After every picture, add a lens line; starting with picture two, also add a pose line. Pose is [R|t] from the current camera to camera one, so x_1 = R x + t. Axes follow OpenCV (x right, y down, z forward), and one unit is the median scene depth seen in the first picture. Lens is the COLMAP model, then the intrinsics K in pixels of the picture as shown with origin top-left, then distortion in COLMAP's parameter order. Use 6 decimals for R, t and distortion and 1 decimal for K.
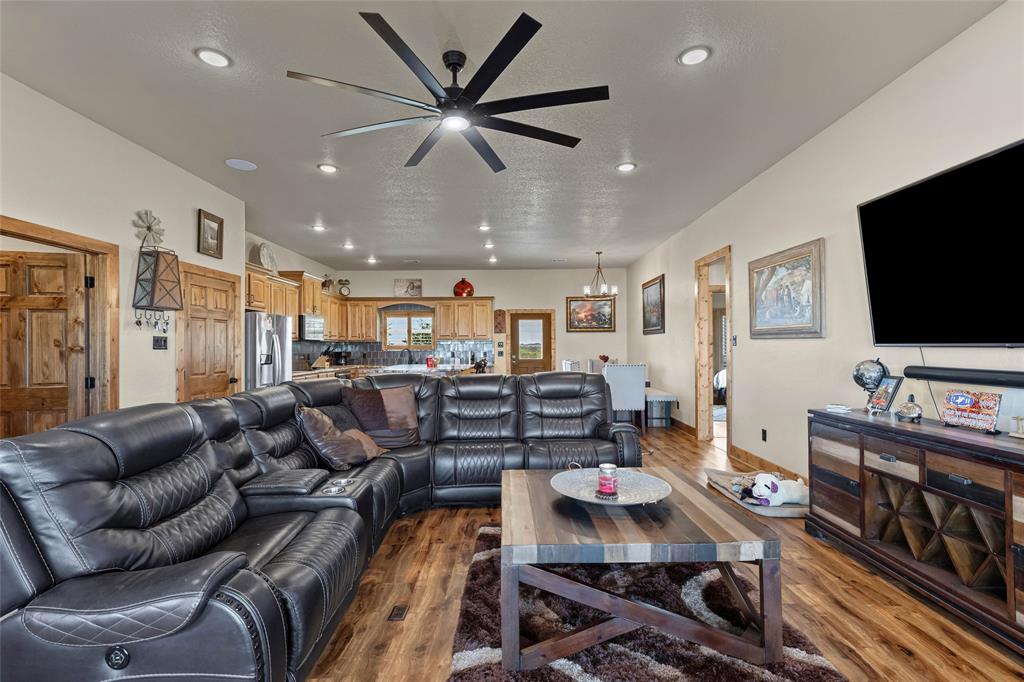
lens RADIAL K [[461.8, 0, 517.2], [0, 461.8, 343.0], [0, 0, 1]] dist [0.008406, -0.001475]
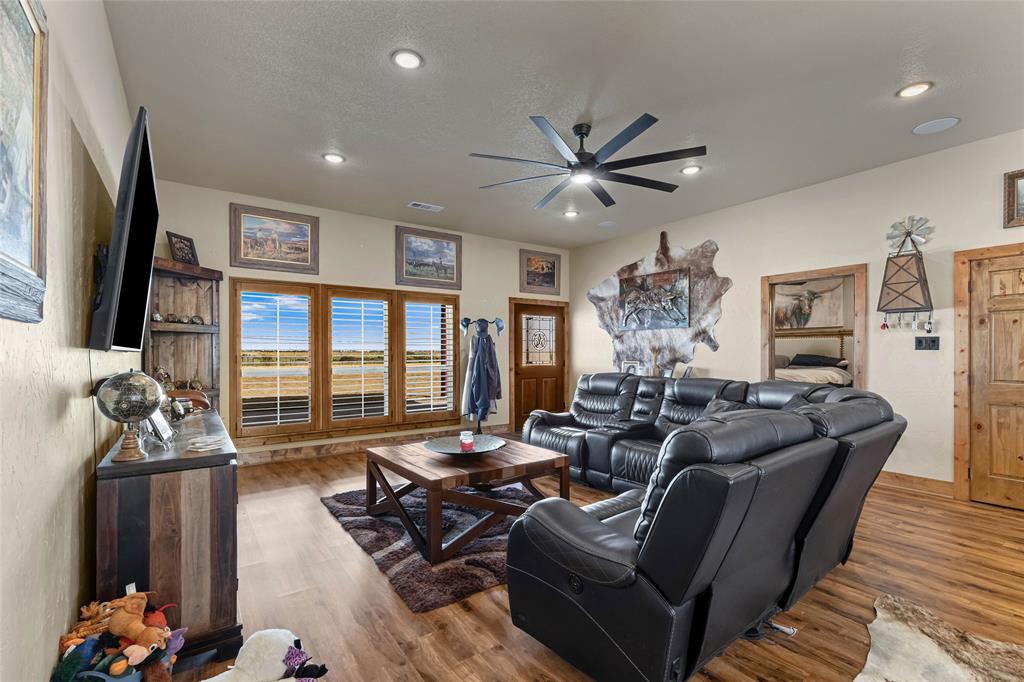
lens RADIAL K [[461.8, 0, 515.6], [0, 461.8, 355.9], [0, 0, 1]] dist [0.008406, -0.001475]
pose [[-0.818185, 0.012238, -0.574825, 0.492875], [0.009727, 0.999925, 0.007442, 0.010398], [0.574873, 0.000497, -0.818242, 1.243721]]
